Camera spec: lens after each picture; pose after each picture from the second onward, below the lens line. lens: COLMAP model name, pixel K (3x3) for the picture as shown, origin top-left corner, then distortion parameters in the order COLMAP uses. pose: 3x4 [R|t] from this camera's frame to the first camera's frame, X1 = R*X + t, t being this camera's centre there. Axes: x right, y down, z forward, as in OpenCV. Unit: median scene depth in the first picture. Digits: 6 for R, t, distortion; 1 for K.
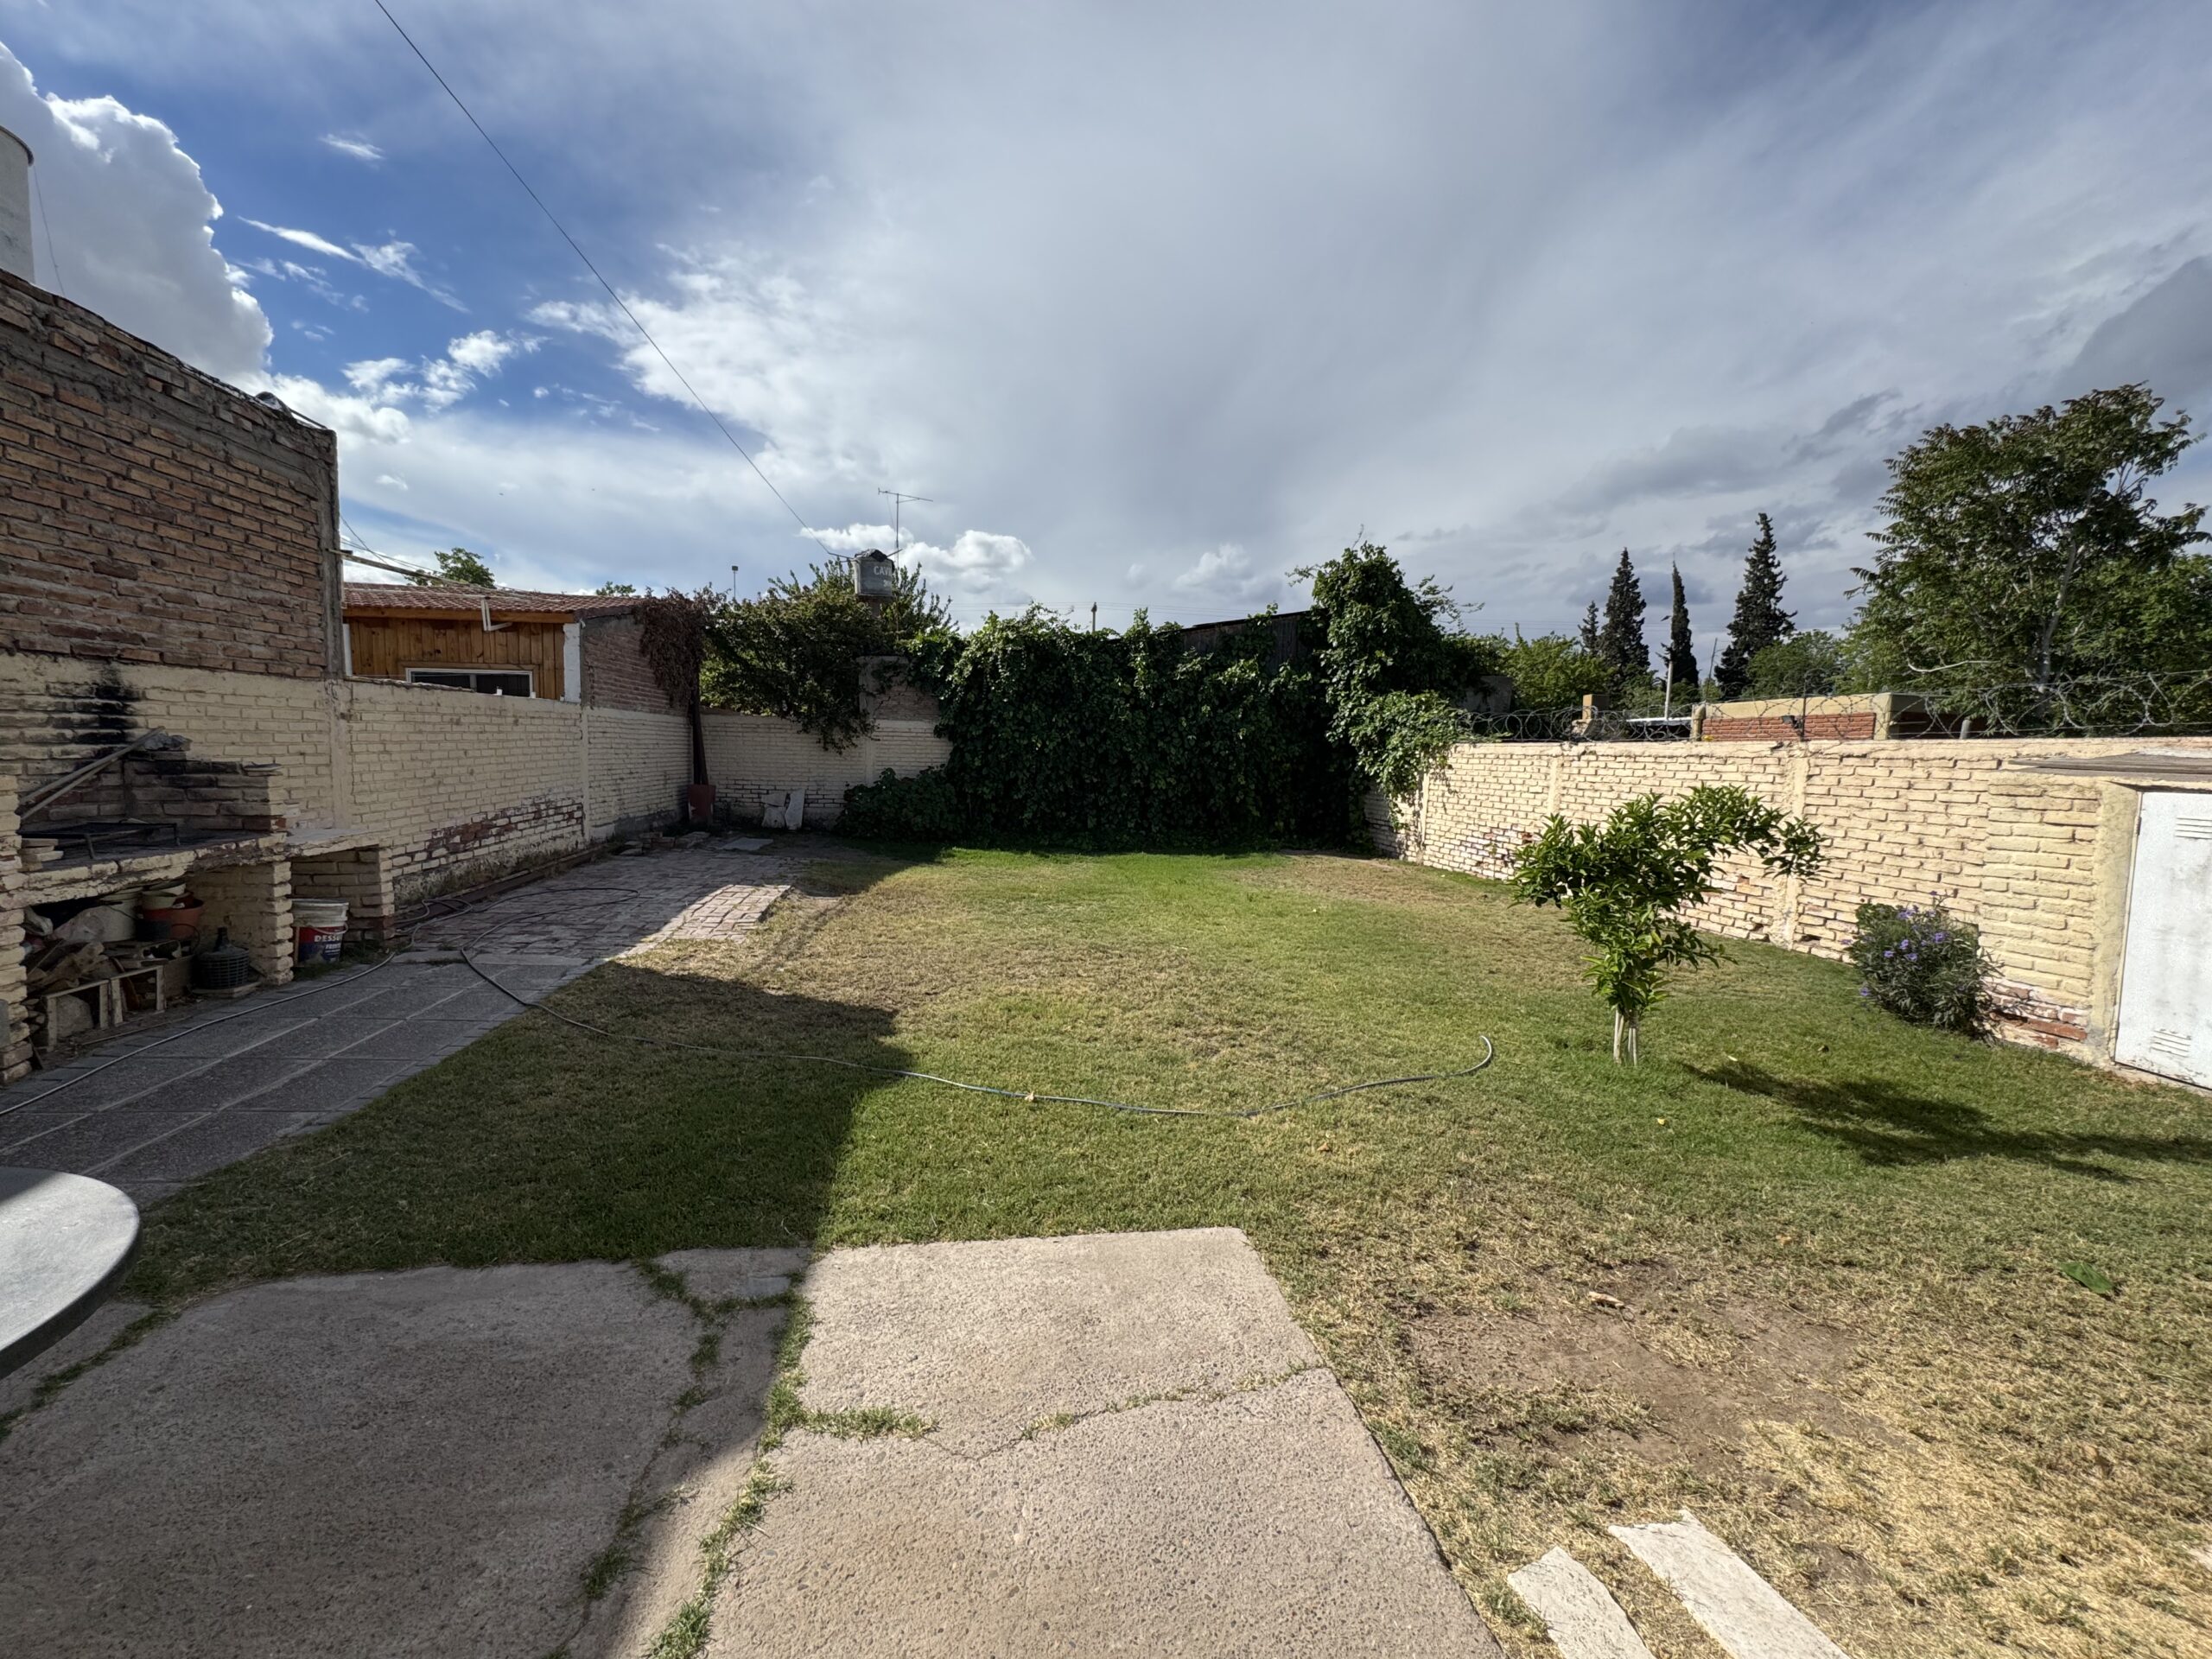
lens RADIAL K [[886.2, 0, 1124.3], [0, 886.2, 839.8], [0, 0, 1]] dist [-0.004751, 0.000882]
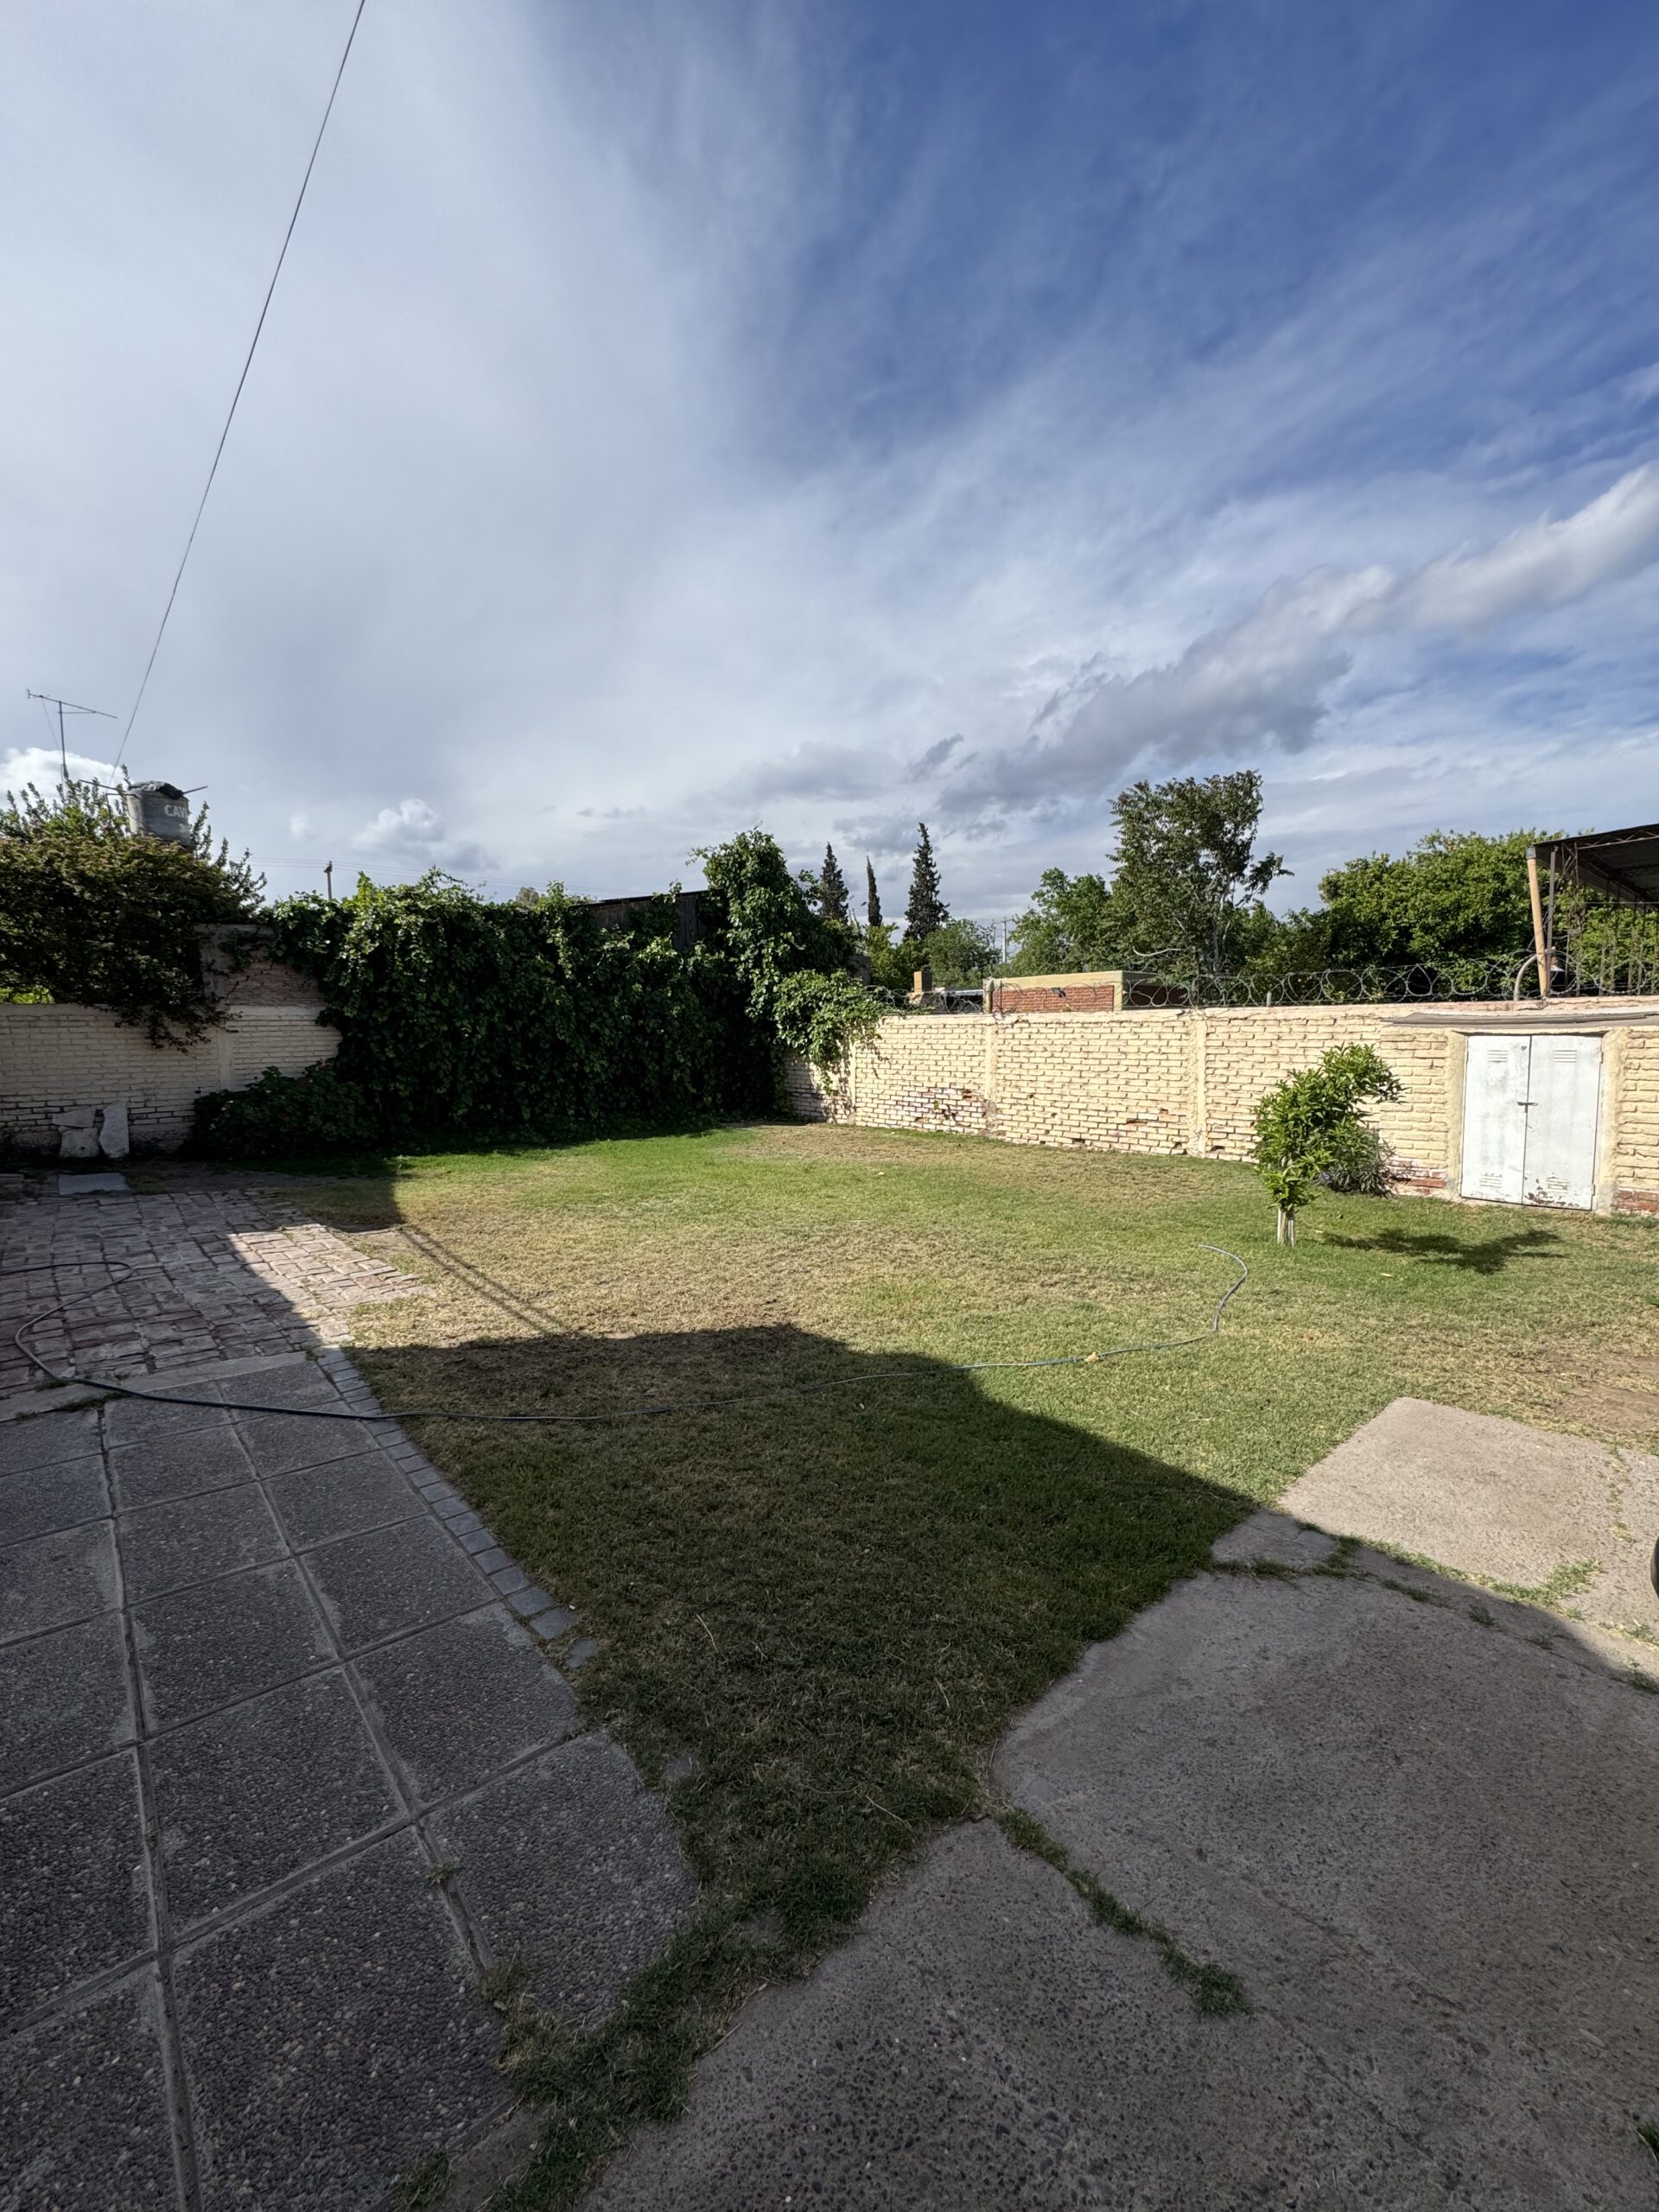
lens RADIAL K [[924.1, 0, 693.9], [0, 924.1, 1105.0], [0, 0, 1]] dist [-0.005577, 0.000693]
pose [[0.848463, -0.079283, 0.523282, -0.496710], [0.084551, 0.996323, 0.013859, -0.034536], [-0.522457, 0.032485, 0.852047, 0.127941]]
